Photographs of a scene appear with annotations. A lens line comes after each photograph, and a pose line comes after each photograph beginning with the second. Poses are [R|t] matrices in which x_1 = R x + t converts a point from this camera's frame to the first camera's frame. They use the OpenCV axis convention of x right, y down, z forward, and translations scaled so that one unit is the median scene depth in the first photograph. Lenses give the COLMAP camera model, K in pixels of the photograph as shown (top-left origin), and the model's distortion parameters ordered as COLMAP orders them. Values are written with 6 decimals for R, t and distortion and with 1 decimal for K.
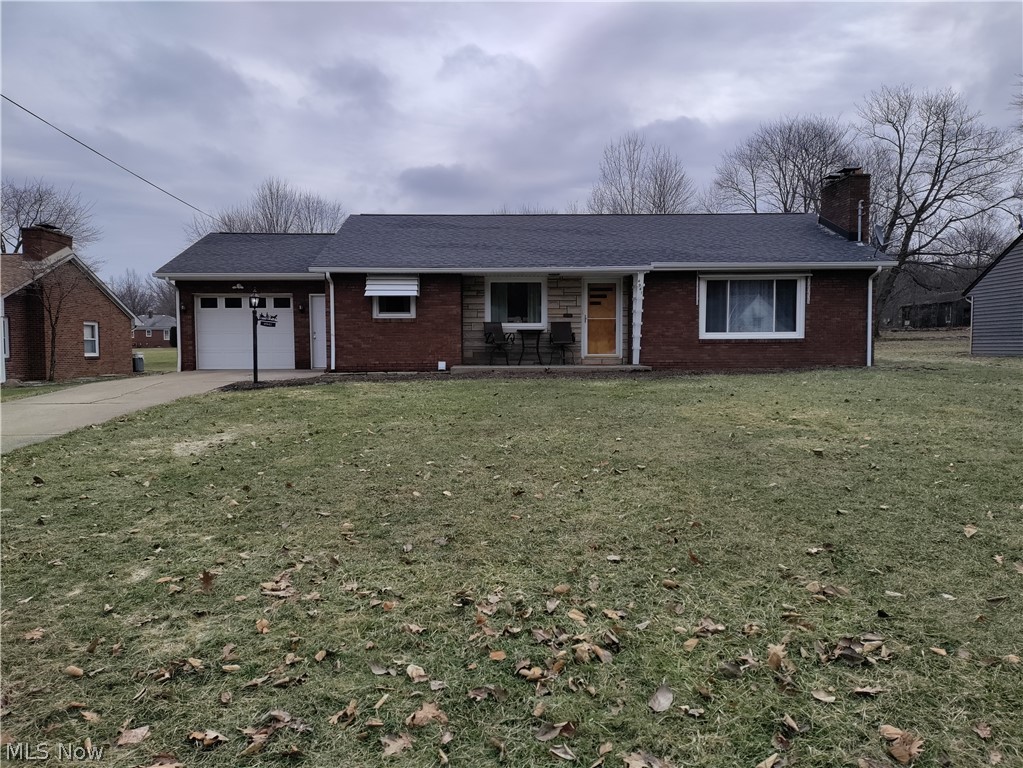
lens RADIAL K [[734.3, 0, 511.5], [0, 734.3, 384.0], [0, 0, 1]] dist [0.150249, -0.246840]
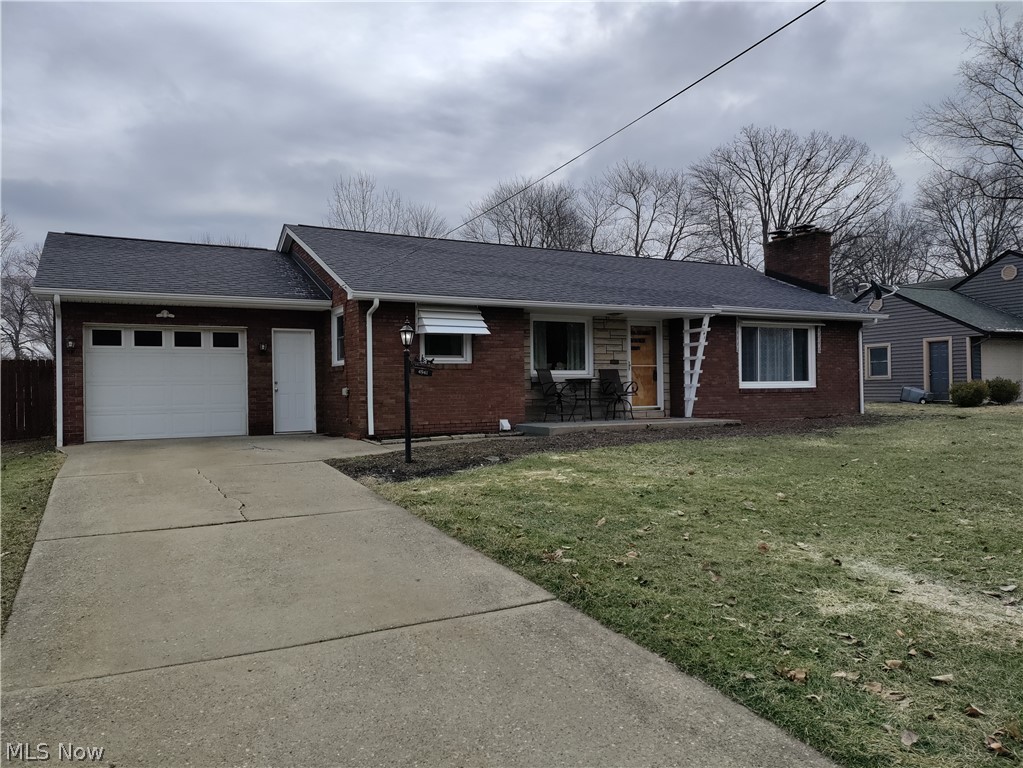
lens RADIAL K [[734.3, 0, 511.5], [0, 734.3, 384.0], [0, 0, 1]] dist [0.150249, -0.246840]
pose [[0.891078, -0.003653, 0.453835, -0.424047], [0.031665, 0.998031, -0.054140, -0.024644], [-0.452744, 0.062614, 0.889439, 0.293324]]
